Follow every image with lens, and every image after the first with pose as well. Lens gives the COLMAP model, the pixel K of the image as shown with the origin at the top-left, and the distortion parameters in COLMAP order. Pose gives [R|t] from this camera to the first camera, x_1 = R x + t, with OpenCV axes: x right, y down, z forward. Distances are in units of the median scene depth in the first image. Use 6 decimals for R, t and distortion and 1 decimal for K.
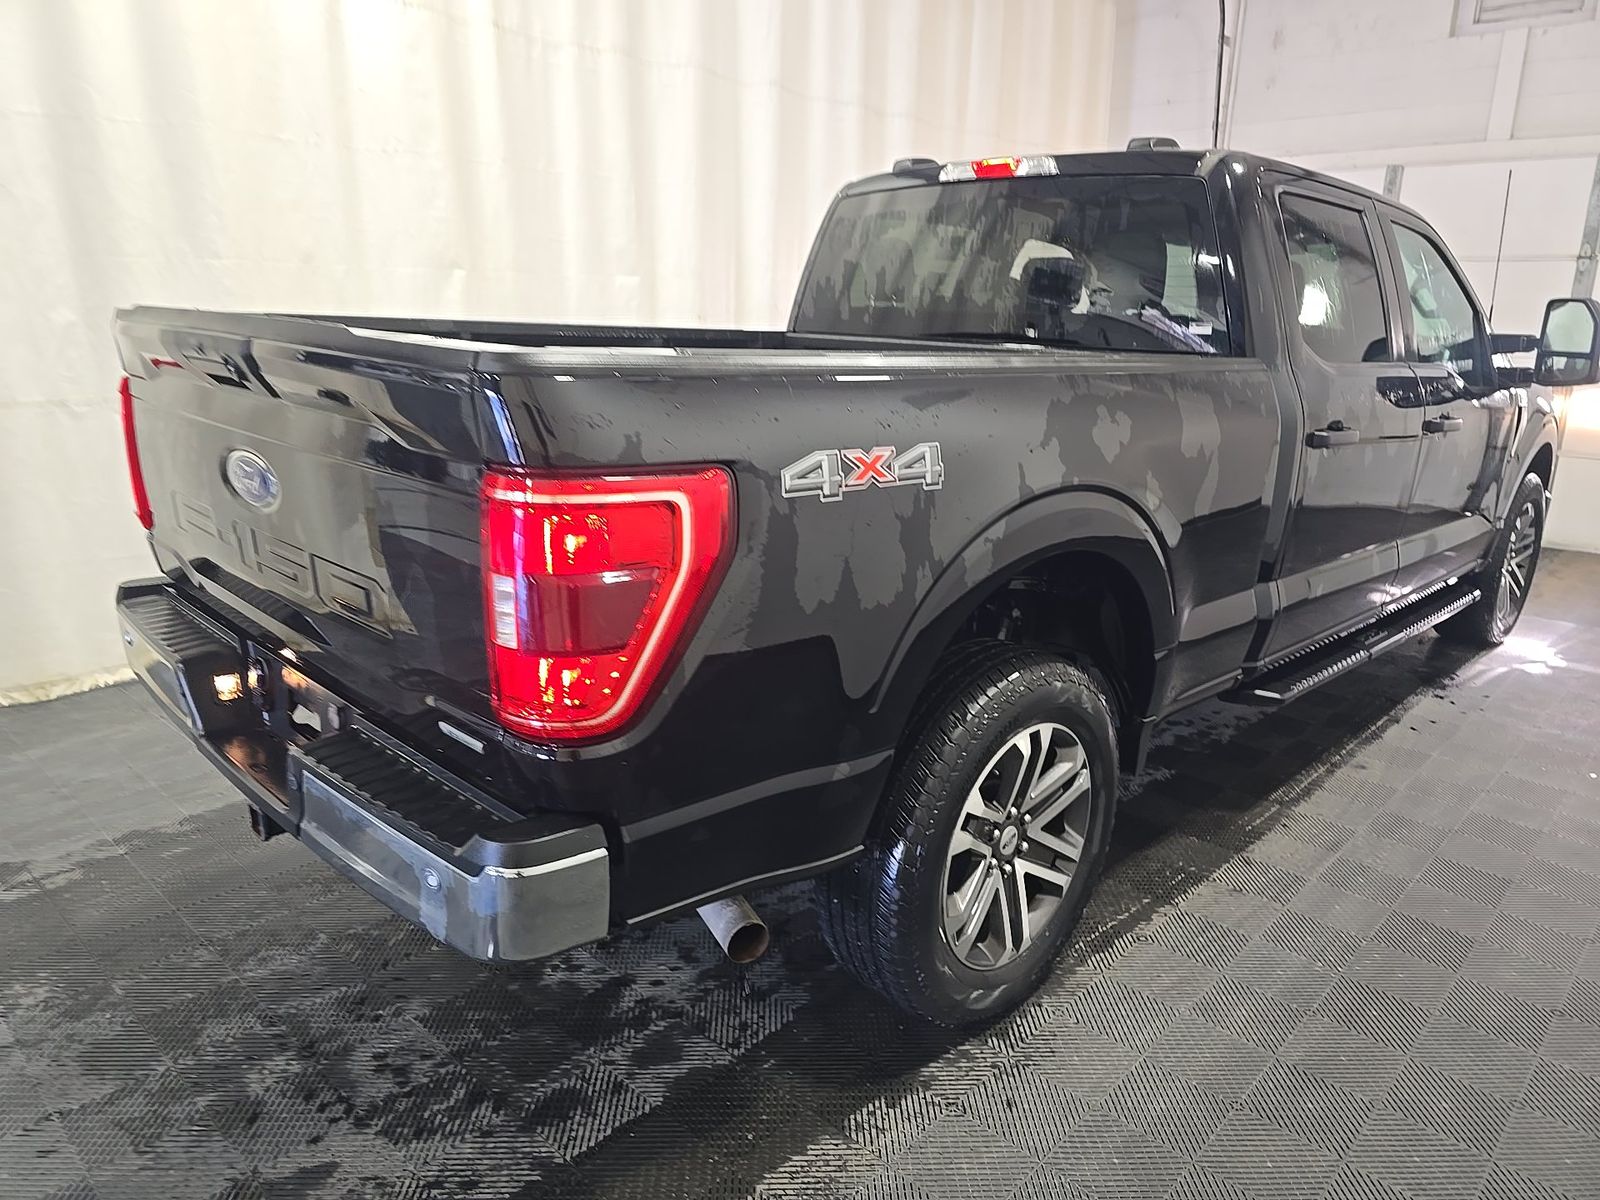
lens RADIAL K [[1078.2, 0, 800.0], [0, 1078.2, 600.0], [0, 0, 1]] dist [0.005606, -0.000076]
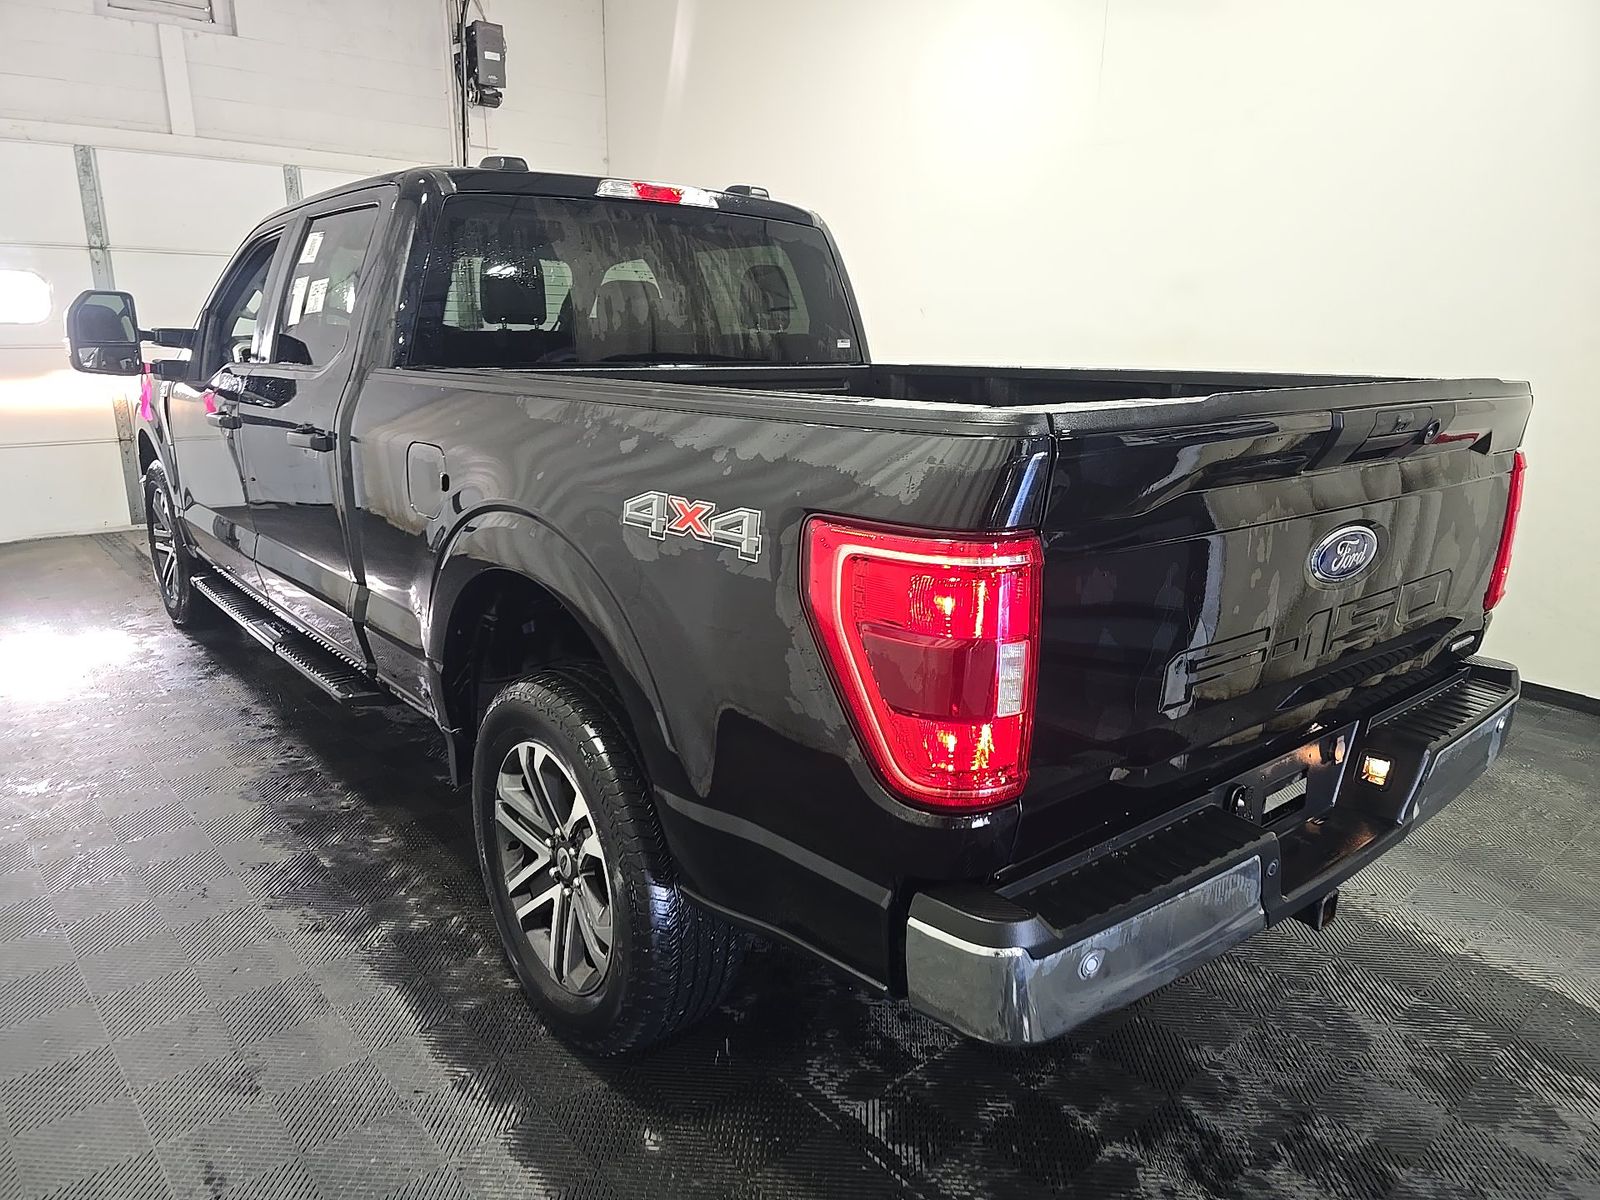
lens RADIAL K [[1095.2, 0, 800.0], [0, 1095.2, 600.0], [0, 0, 1]] dist [0.000077, -0.000086]
pose [[0.099413, -0.266506, 0.958693, -0.950332], [0.239336, 0.941585, 0.236932, -0.269060], [-0.965834, 0.205895, 0.157390, 0.843586]]
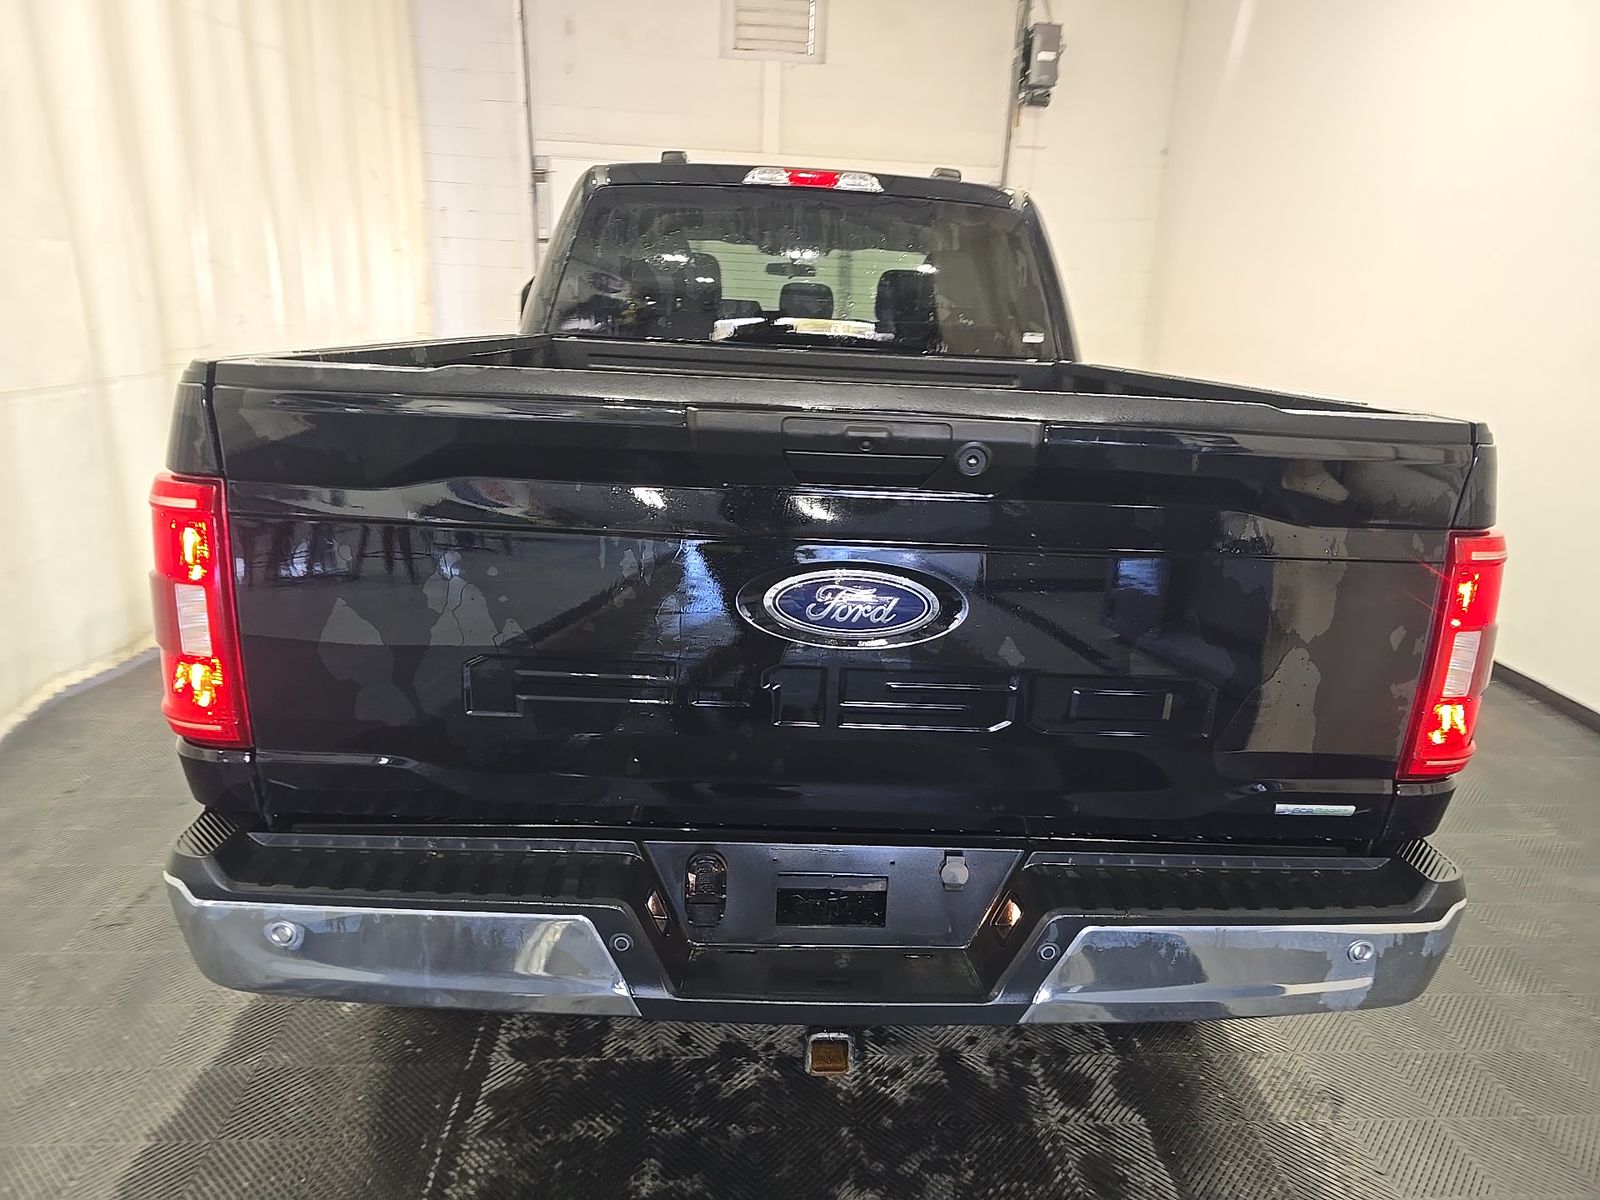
lens RADIAL K [[1078.2, 0, 800.0], [0, 1078.2, 600.0], [0, 0, 1]] dist [0.005606, -0.000076]
pose [[0.671226, -0.191121, 0.716190, -0.676271], [0.161271, 0.980698, 0.110560, -0.129979], [-0.723496, 0.041290, 0.689092, 0.339151]]
